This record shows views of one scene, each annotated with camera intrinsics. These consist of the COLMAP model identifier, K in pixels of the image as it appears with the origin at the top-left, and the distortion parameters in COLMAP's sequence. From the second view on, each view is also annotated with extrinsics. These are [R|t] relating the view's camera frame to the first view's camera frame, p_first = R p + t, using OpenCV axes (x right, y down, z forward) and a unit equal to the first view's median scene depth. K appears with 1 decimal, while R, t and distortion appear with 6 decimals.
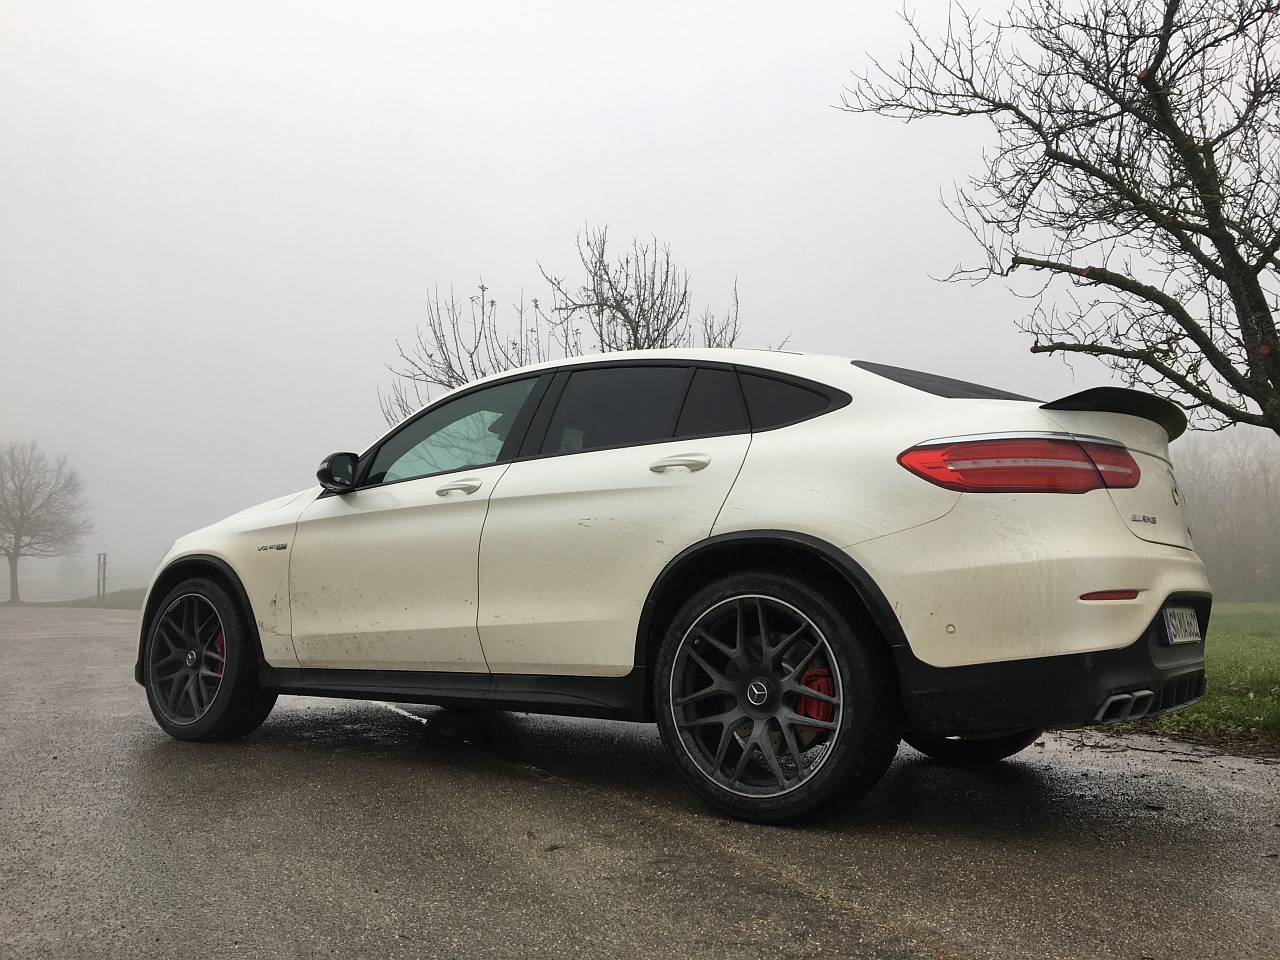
lens RADIAL K [[1078.6, 0, 640.3], [0, 1078.6, 478.4], [0, 0, 1]] dist [0.094027, -0.127127]
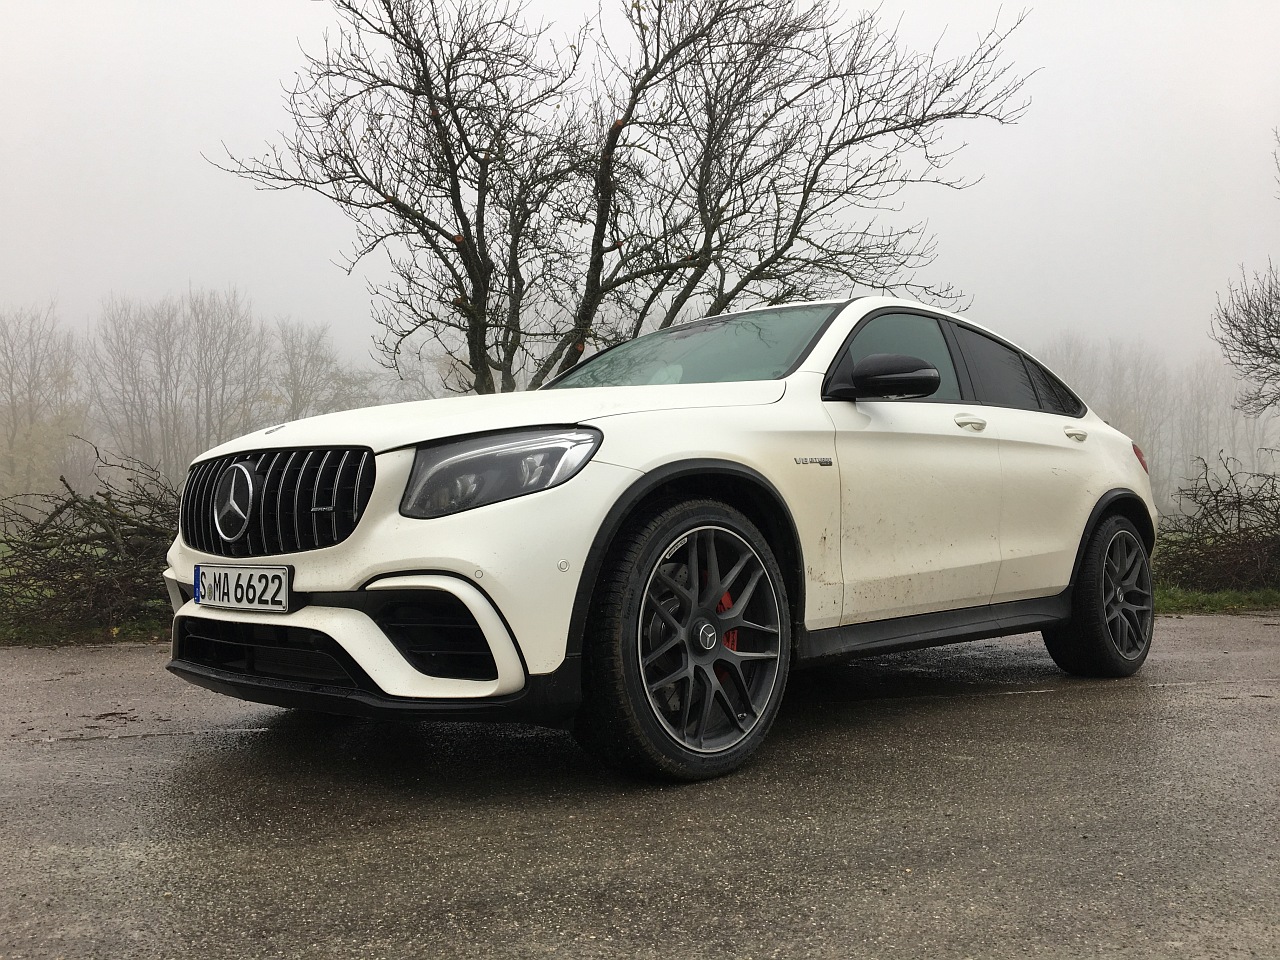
lens RADIAL K [[1087.6, 0, 642.3], [0, 1087.6, 485.5], [0, 0, 1]] dist [0.091984, -0.169163]
pose [[0.132426, 0.038944, 0.990428, -1.186151], [-0.105637, 0.994091, -0.024964, 0.122060], [-0.985548, -0.101320, 0.135757, 1.147437]]
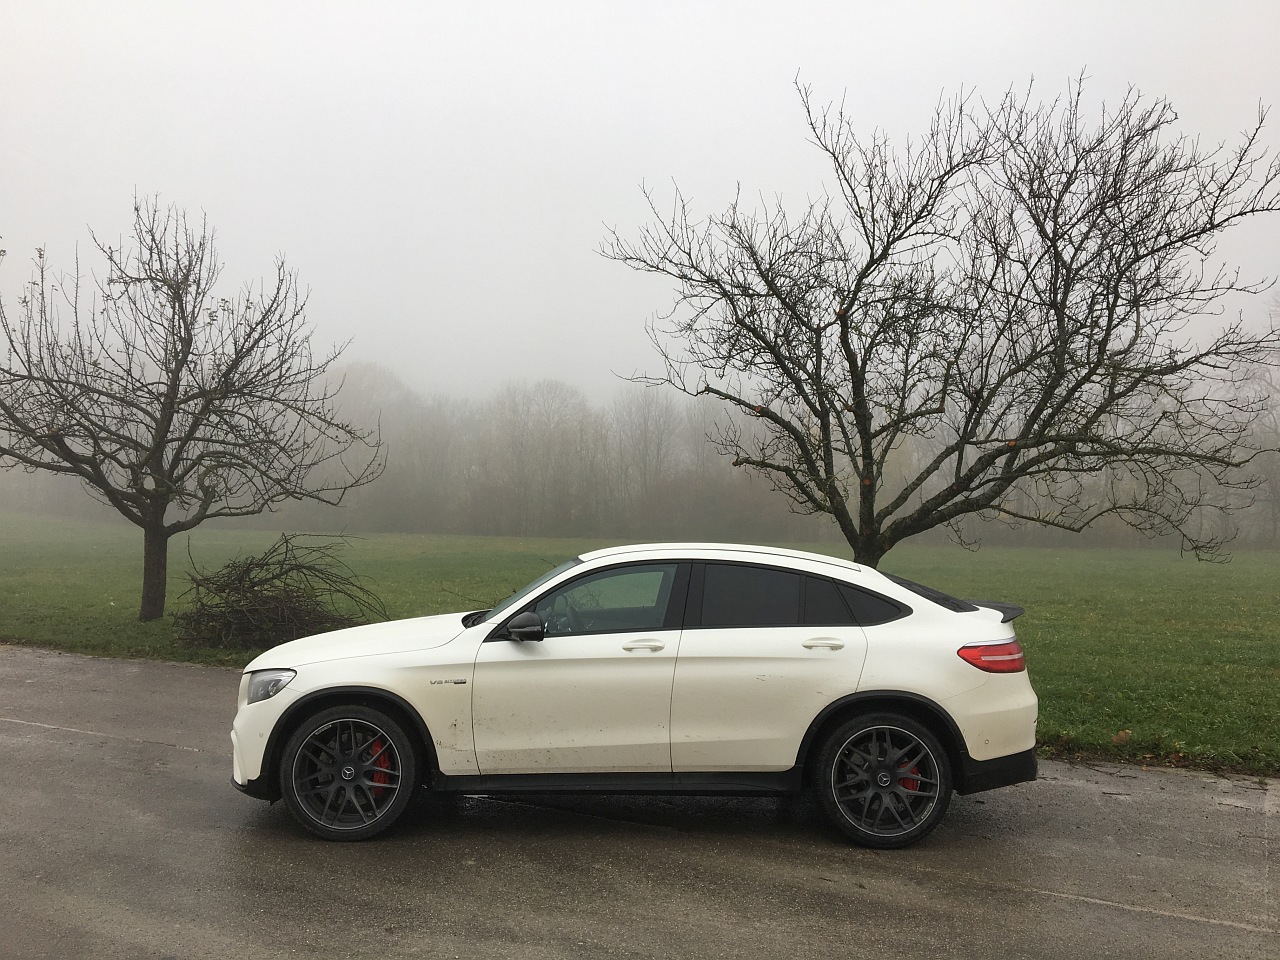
lens RADIAL K [[1077.3, 0, 645.0], [0, 1077.3, 481.2], [0, 0, 1]] dist [0.135506, -0.303618]
pose [[0.803317, 0.026912, 0.594944, -1.038129], [-0.075861, 0.995465, 0.057401, -0.296112], [-0.590701, -0.091244, 0.801715, -0.151638]]
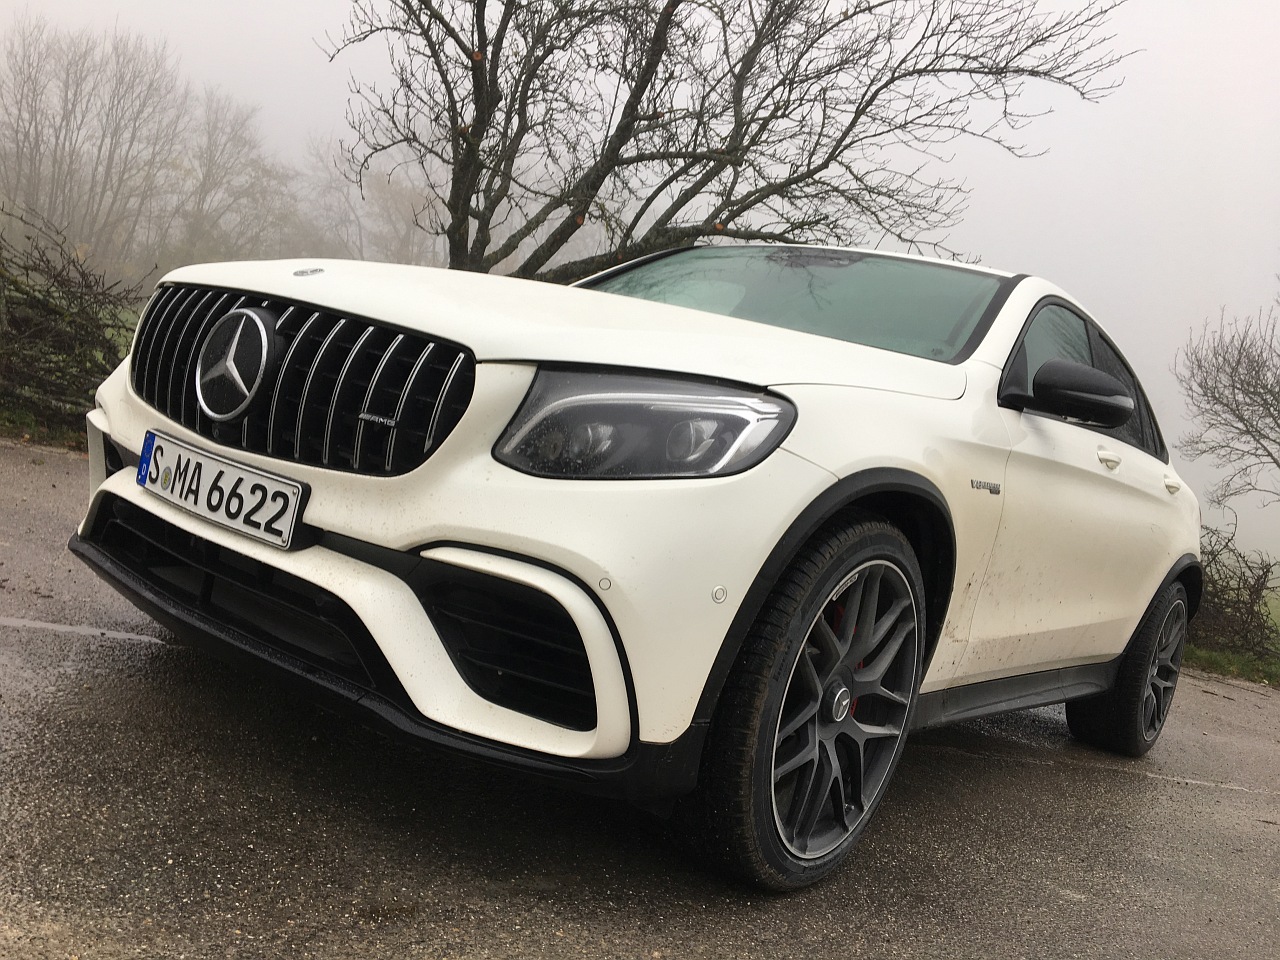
lens RADIAL K [[1089.1, 0, 638.8], [0, 1089.1, 495.6], [0, 0, 1]] dist [0.062752, -0.085896]
pose [[0.029230, -0.055137, 0.998051, -1.000220], [-0.345598, 0.936342, 0.061849, 0.105389], [-0.937927, -0.346733, 0.008314, 1.309189]]
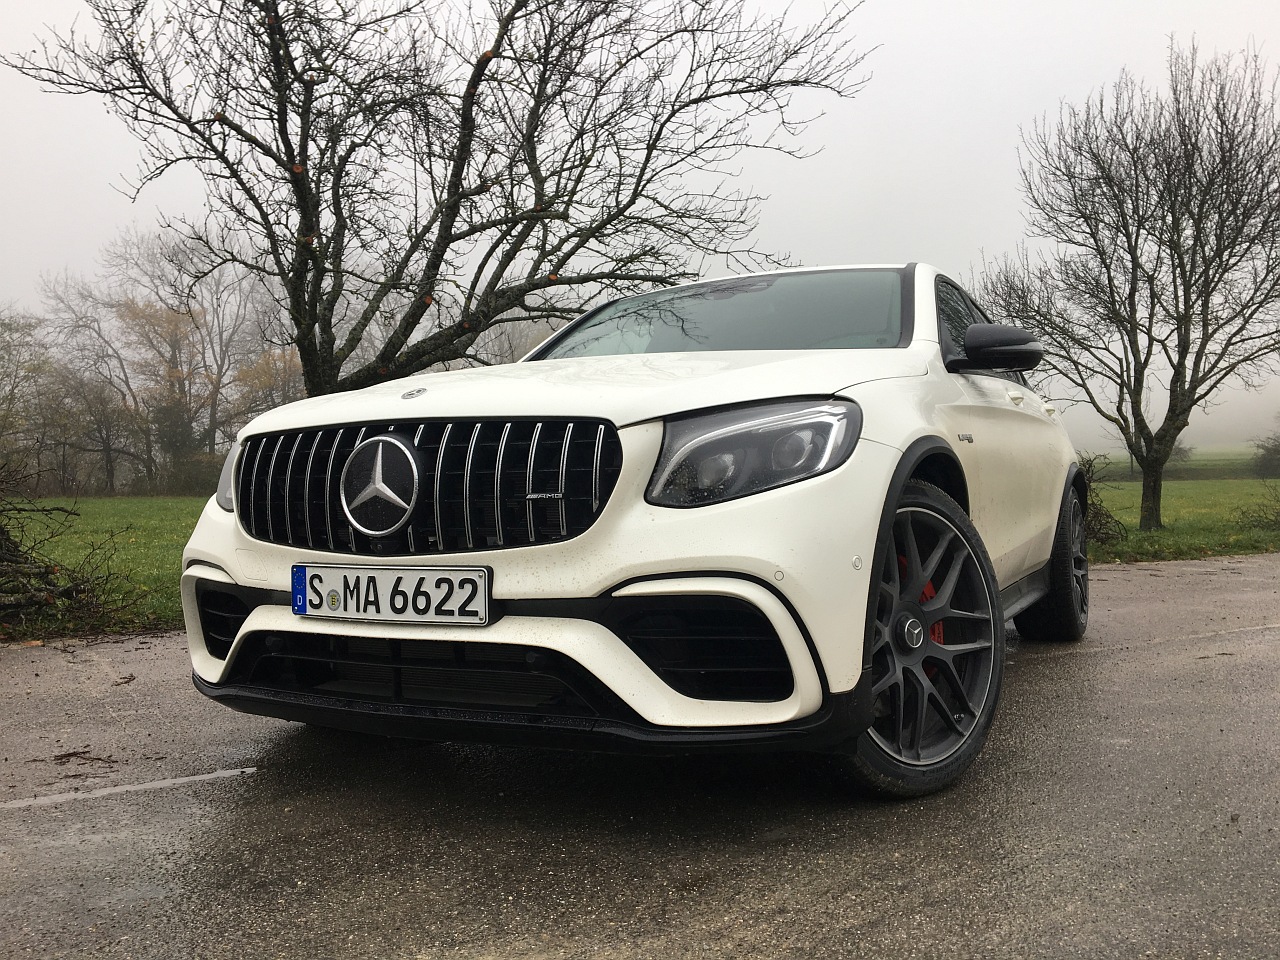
lens RADIAL K [[1097.2, 0, 643.9], [0, 1097.2, 480.7], [0, 0, 1]] dist [0.080097, -0.135325]
pose [[-0.141292, 0.010192, 0.989916, -1.087823], [-0.100317, 0.994652, -0.024559, 0.140742], [-0.984872, -0.102776, -0.139514, 1.447151]]
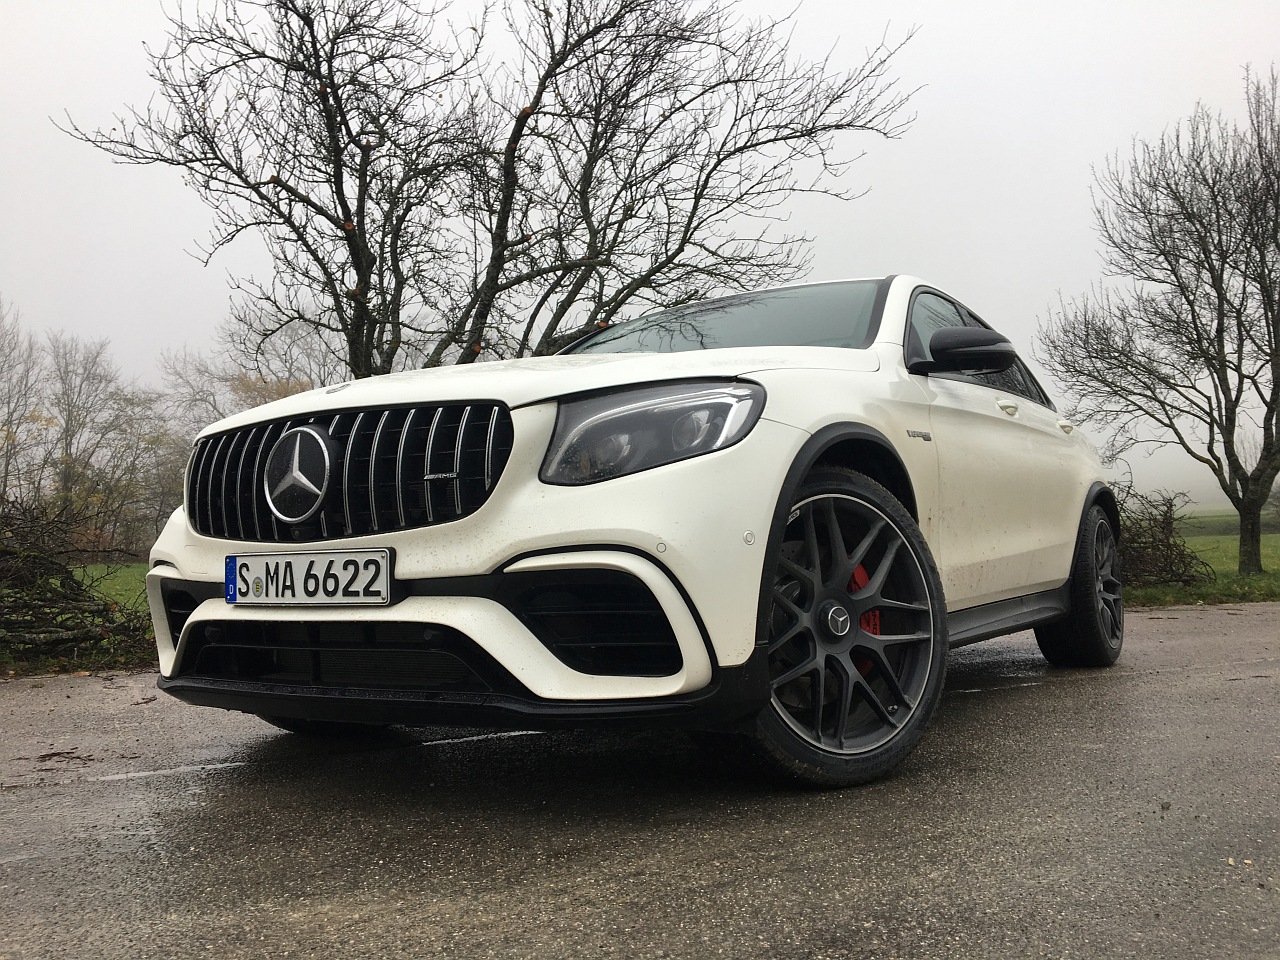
lens RADIAL K [[1093.8, 0, 640.6], [0, 1093.8, 480.0], [0, 0, 1]] dist [0.090458, -0.146797]
pose [[-0.047464, 0.068401, 0.996528, -1.103314], [-0.088728, 0.993420, -0.072414, 0.171464], [-0.994924, -0.091857, -0.041082, 1.345486]]
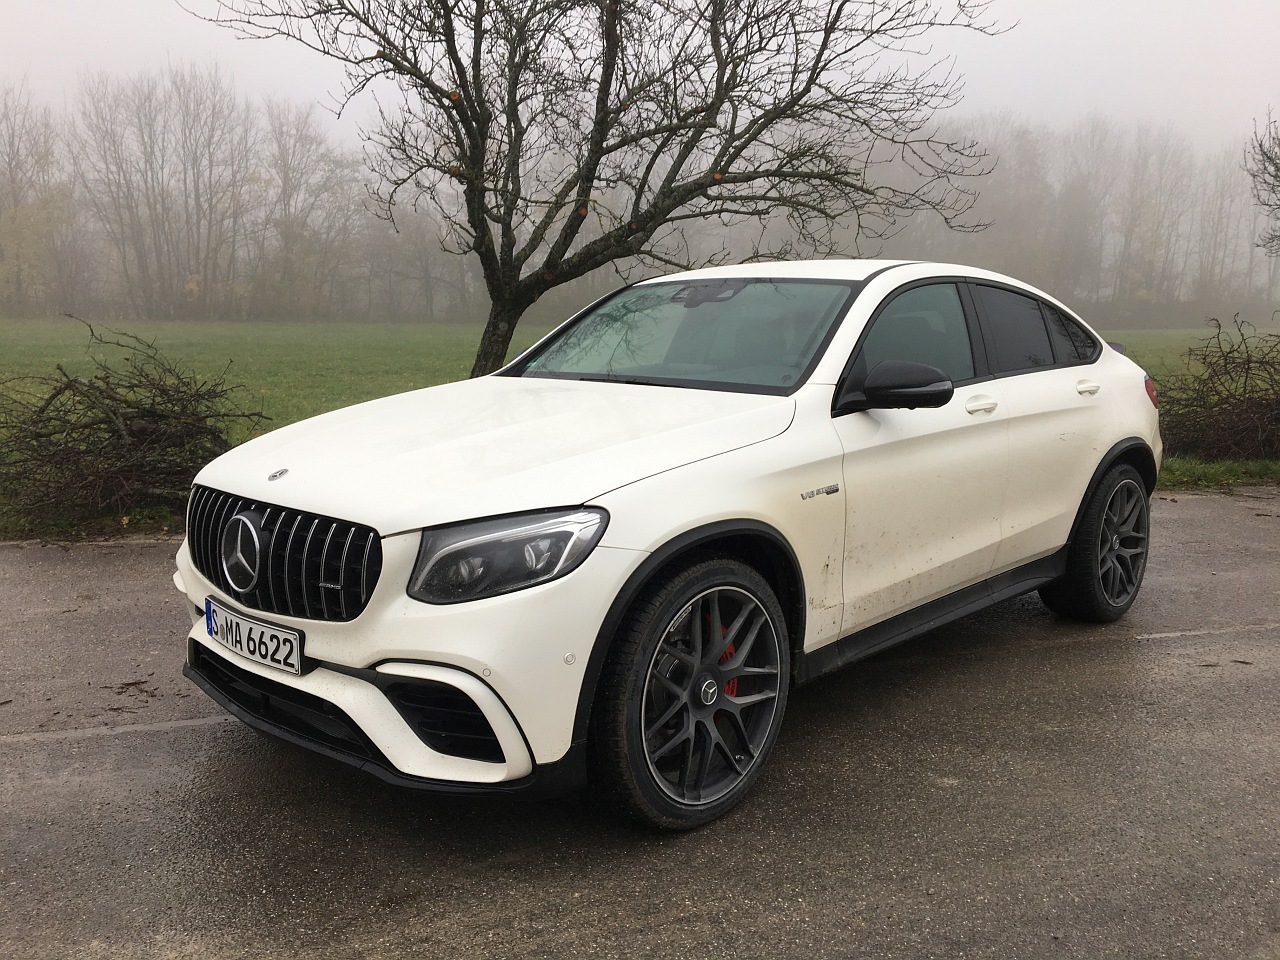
lens RADIAL K [[1085.2, 0, 642.0], [0, 1085.2, 495.6], [0, 0, 1]] dist [0.082986, -0.135171]
pose [[0.134043, -0.164753, 0.977184, -1.171120], [-0.121560, 0.975902, 0.181212, -0.052992], [-0.983492, -0.143077, 0.110785, 1.173349]]
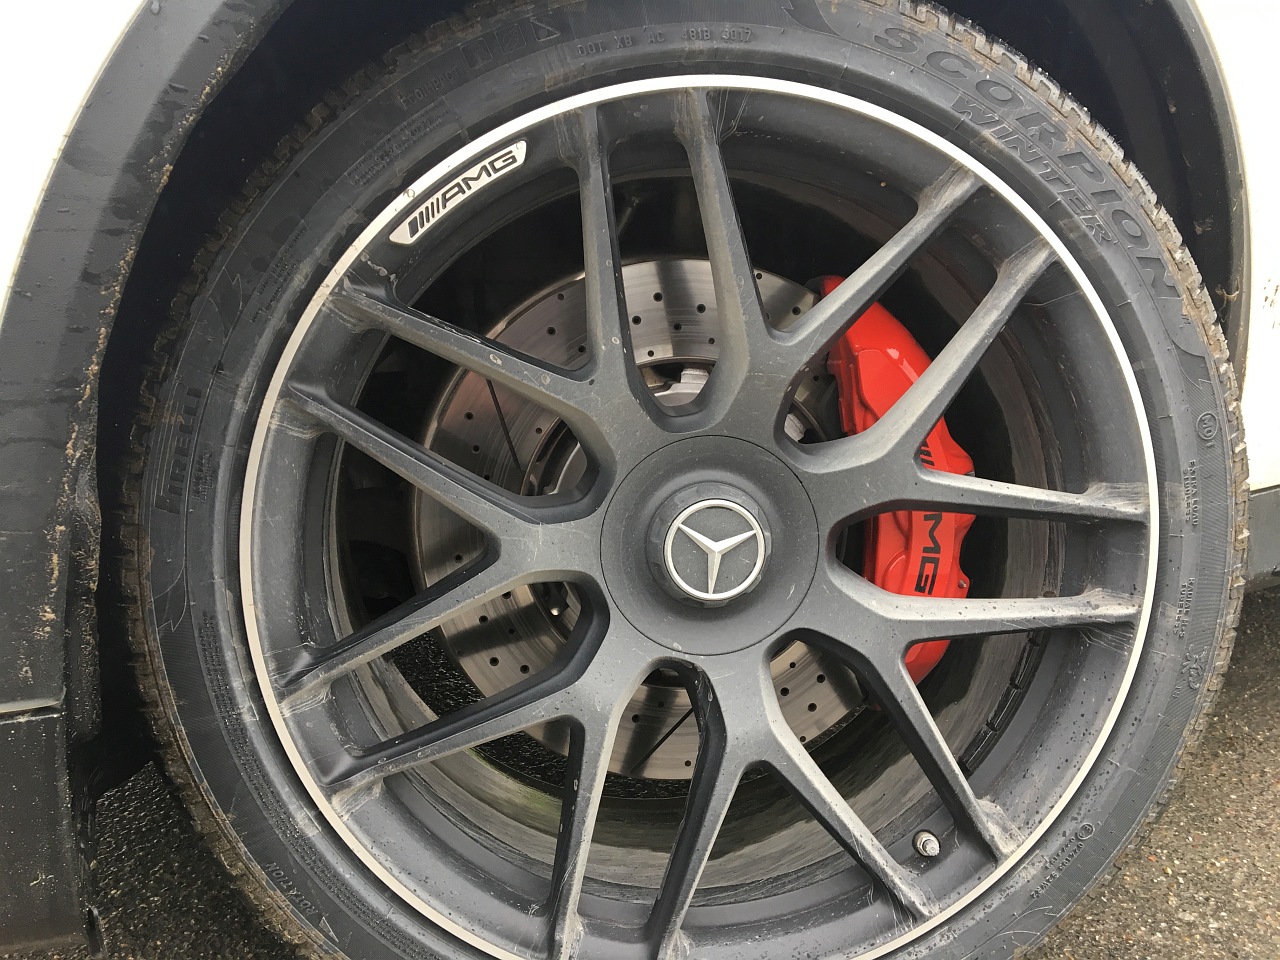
lens RADIAL K [[1097.1, 0, 641.1], [0, 1097.1, 486.0], [0, 0, 1]] dist [0.097726, -0.189681]
pose [[0.426317, -0.189082, 0.884591, -0.654691], [-0.085073, 0.965194, 0.247311, 0.143711], [-0.900565, -0.180687, 0.395393, 1.148578]]
